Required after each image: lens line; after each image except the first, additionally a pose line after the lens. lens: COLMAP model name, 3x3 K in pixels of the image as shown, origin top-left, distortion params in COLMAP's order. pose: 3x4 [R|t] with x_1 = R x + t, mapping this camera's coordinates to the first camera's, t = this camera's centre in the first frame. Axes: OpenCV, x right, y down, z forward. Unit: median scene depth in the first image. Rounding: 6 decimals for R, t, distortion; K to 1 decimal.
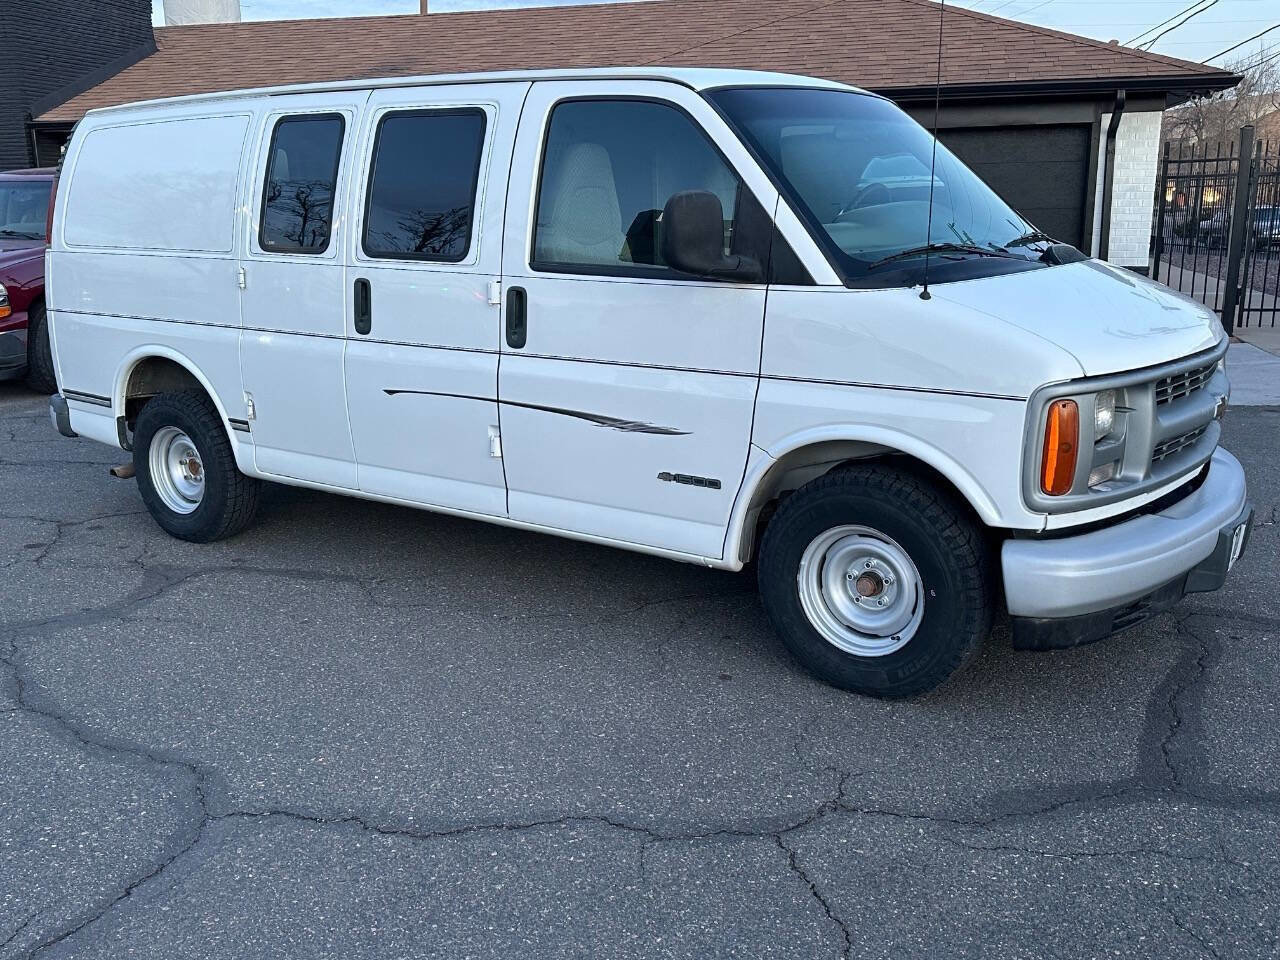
lens RADIAL K [[1189.8, 0, 640.0], [0, 1189.8, 480.0], [0, 0, 1]] dist [0.154633, -0.284817]
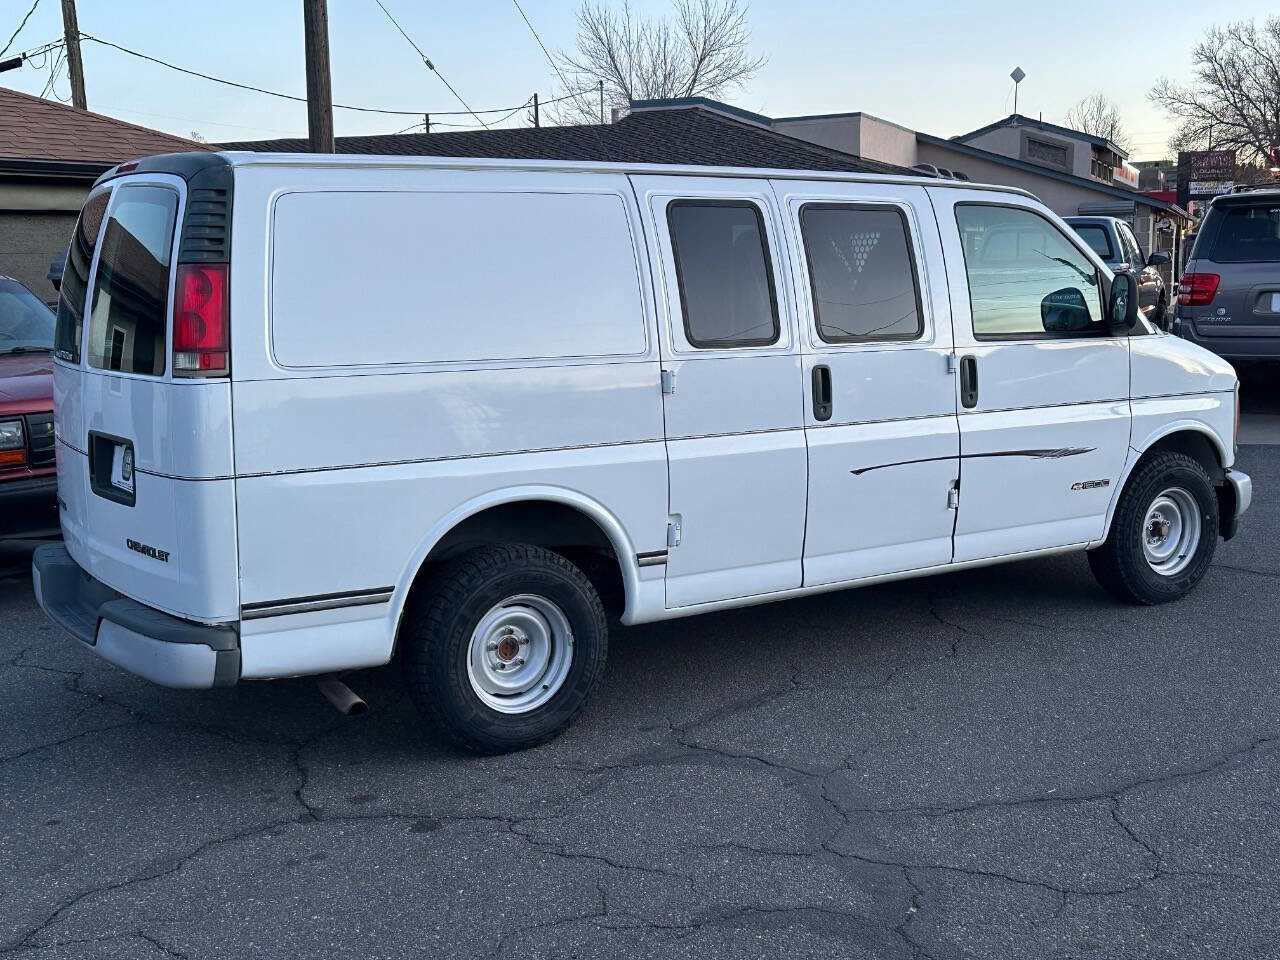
lens RADIAL K [[1450.0, 0, 646.9], [0, 1450.0, 485.0], [0, 0, 1]] dist [0.195525, -0.412637]
pose [[0.365893, -0.130894, 0.921406, -1.708090], [0.225029, 0.973125, 0.048881, -0.197635], [-0.903042, 0.189458, 0.385515, 0.834256]]
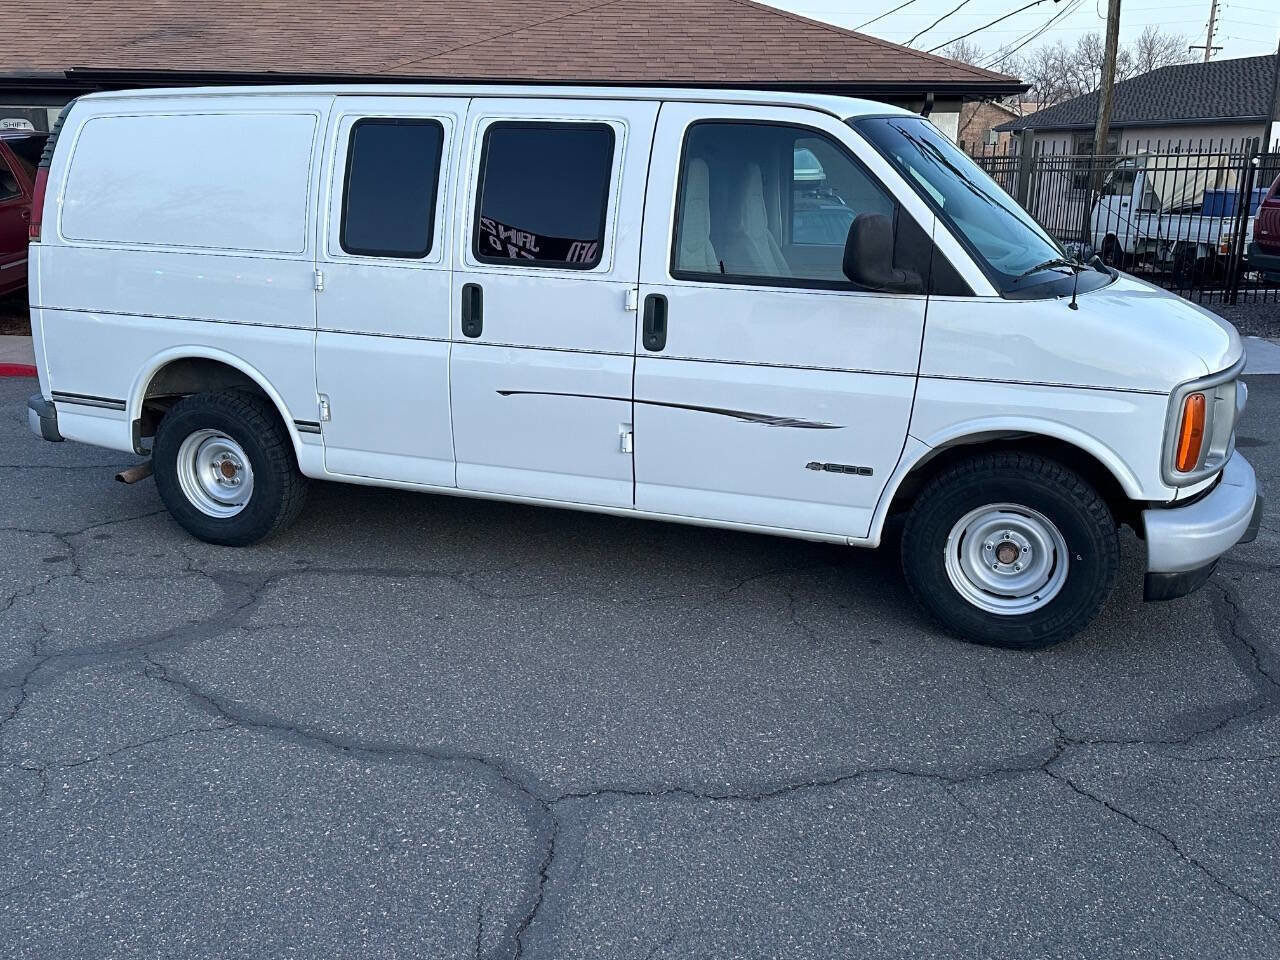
lens RADIAL K [[1189.8, 0, 640.0], [0, 1189.8, 480.0], [0, 0, 1]] dist [0.154633, -0.284817]
pose [[0.968055, -0.041138, 0.247340, -0.429307], [0.034491, 0.998919, 0.031152, -0.031655], [-0.248354, -0.021626, 0.968428, -0.042257]]
